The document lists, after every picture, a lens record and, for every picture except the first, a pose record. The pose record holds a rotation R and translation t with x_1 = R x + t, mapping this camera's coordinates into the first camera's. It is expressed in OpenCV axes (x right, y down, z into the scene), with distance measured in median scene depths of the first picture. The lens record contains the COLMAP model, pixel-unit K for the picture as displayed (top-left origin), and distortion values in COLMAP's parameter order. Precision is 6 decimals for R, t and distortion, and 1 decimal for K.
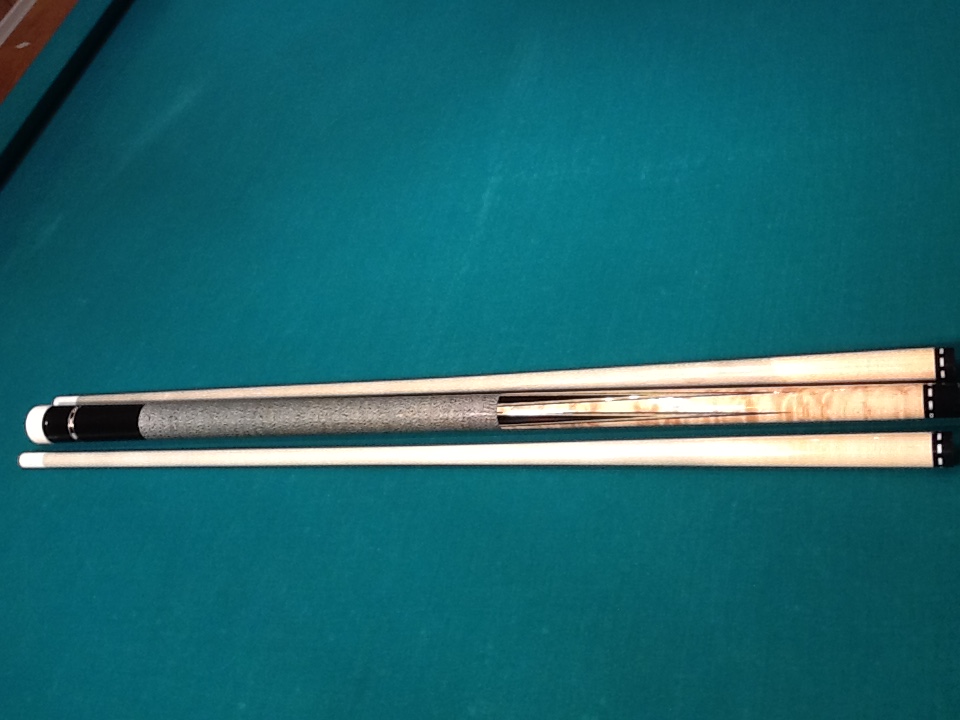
lens RADIAL K [[1177.8, 0, 480.1], [0, 1177.8, 362.5], [0, 0, 1]] dist [0.015475, 0.000000]
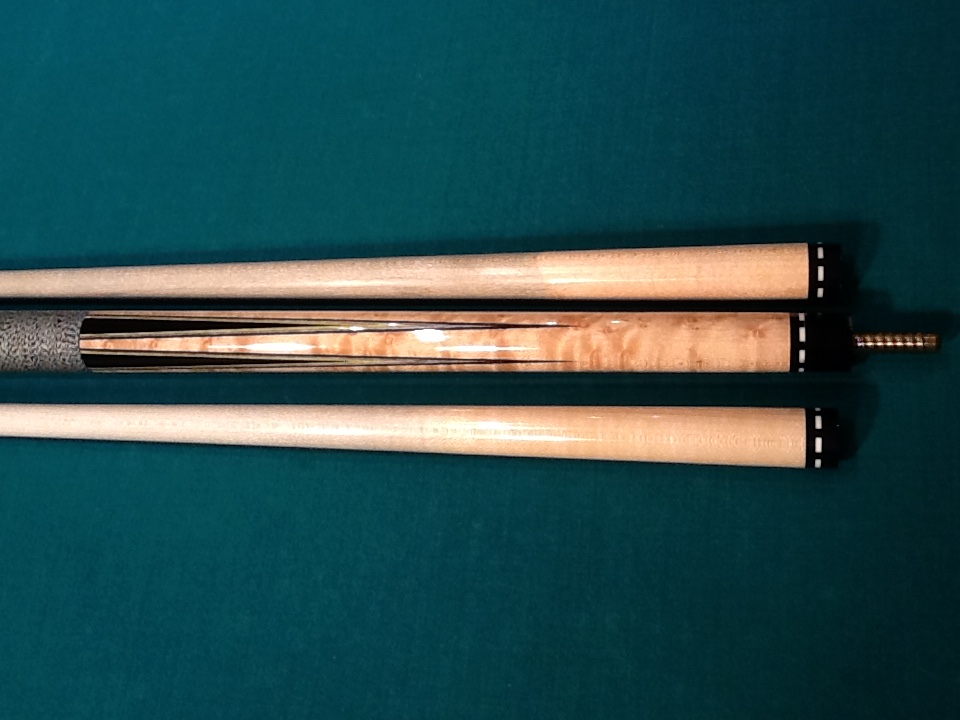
lens RADIAL K [[1177.8, 0, 474.9], [0, 1177.8, 362.3], [0, 0, 1]] dist [0.015475, 0.000000]
pose [[0.983110, -0.065464, 0.170905, 0.116416], [0.016730, 0.962073, 0.272278, -0.117425], [-0.182248, -0.264820, 0.946919, 0.453477]]
